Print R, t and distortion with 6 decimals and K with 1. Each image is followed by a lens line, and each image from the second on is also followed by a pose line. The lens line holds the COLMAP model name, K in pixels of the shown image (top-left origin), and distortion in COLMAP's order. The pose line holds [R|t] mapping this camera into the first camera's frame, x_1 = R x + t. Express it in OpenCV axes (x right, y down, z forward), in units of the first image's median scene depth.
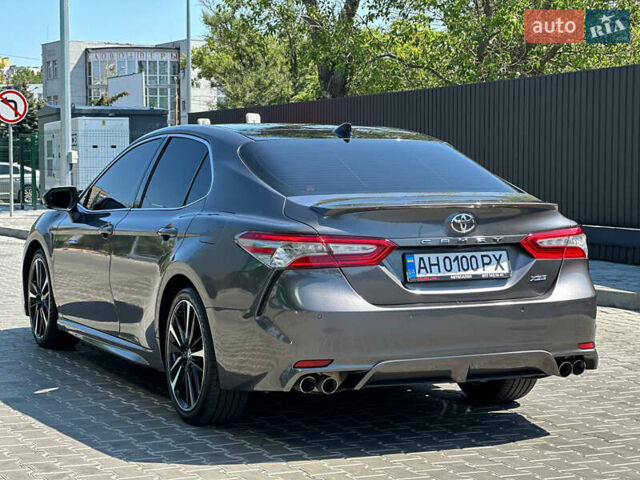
lens RADIAL K [[1340.0, 0, 320.0], [0, 1340.0, 240.0], [0, 0, 1]] dist [0.013261, 0.803089]
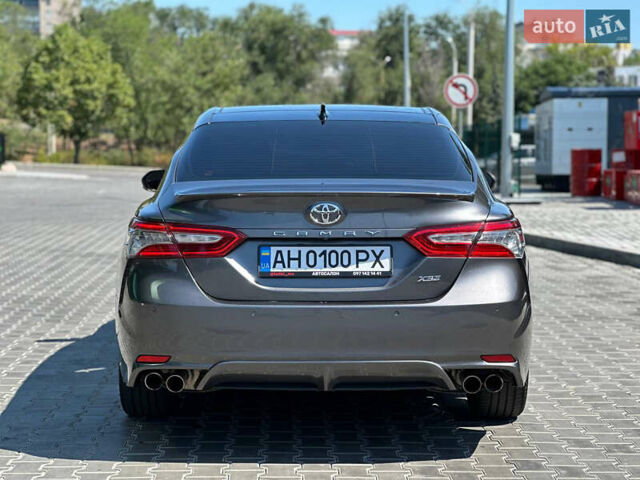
lens RADIAL K [[1340.0, 0, 320.0], [0, 1340.0, 240.0], [0, 0, 1]] dist [0.013261, 0.803089]
pose [[0.906779, 0.030661, -0.420489, 0.479268], [-0.025377, 0.999513, 0.018157, -0.011255], [0.420841, -0.005794, 0.907116, 0.182421]]
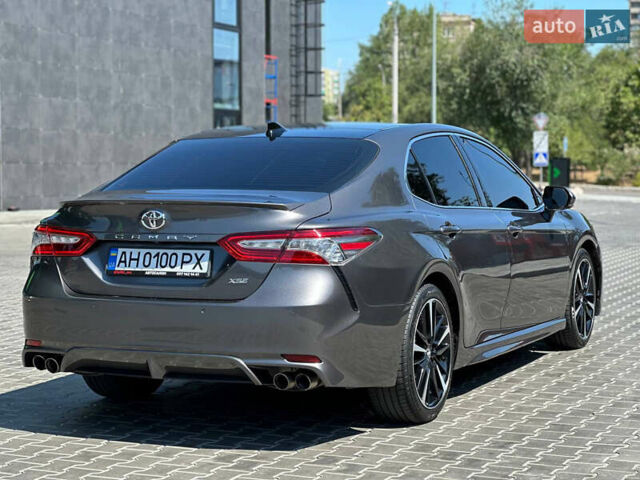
lens RADIAL K [[1340.0, 0, 320.0], [0, 1340.0, 240.0], [0, 0, 1]] dist [0.013261, 0.803089]
pose [[0.641733, 0.039953, -0.765886, 0.957669], [-0.043627, 0.998927, 0.015555, -0.018541], [0.765686, 0.023431, 0.642788, 0.444453]]
